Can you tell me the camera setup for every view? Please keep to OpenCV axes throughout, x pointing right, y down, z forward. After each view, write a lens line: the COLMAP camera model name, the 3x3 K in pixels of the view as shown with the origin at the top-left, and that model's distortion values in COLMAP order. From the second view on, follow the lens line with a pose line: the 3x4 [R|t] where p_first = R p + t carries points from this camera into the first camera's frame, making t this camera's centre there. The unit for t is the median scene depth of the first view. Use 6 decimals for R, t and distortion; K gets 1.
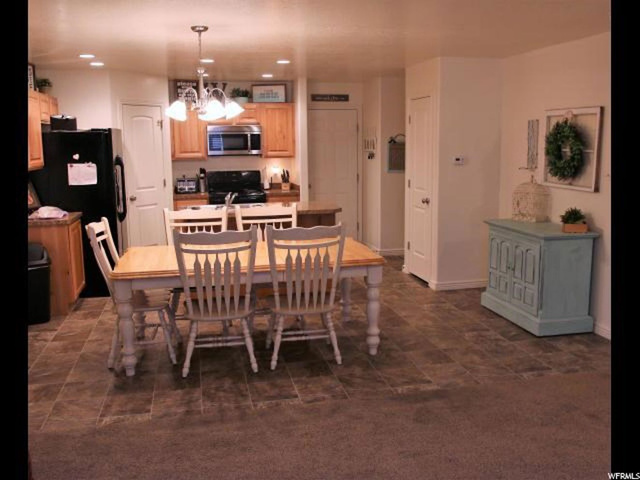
lens RADIAL K [[593.7, 0, 320.0], [0, 593.7, 240.0], [0, 0, 1]] dist [-0.061527, 0.004305]
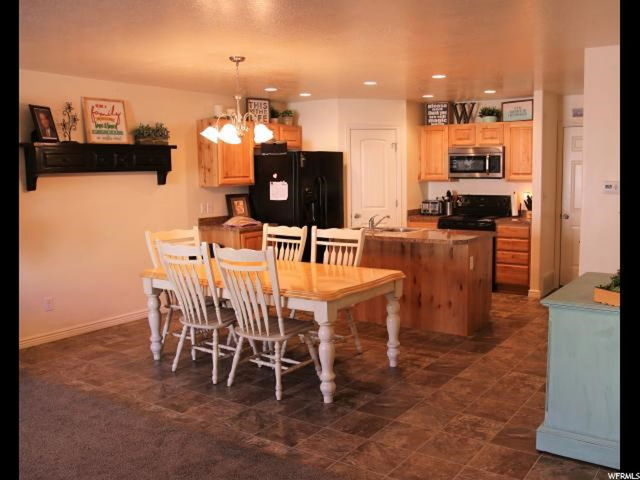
lens RADIAL K [[590.1, 0, 377.1], [0, 590.1, 241.5], [0, 0, 1]] dist [-0.087304, 0.081151]
pose [[0.718926, 0.087908, -0.689505, 0.458138], [-0.112704, 0.993586, 0.009164, -0.038628], [0.685888, 0.071122, 0.724223, 0.255566]]
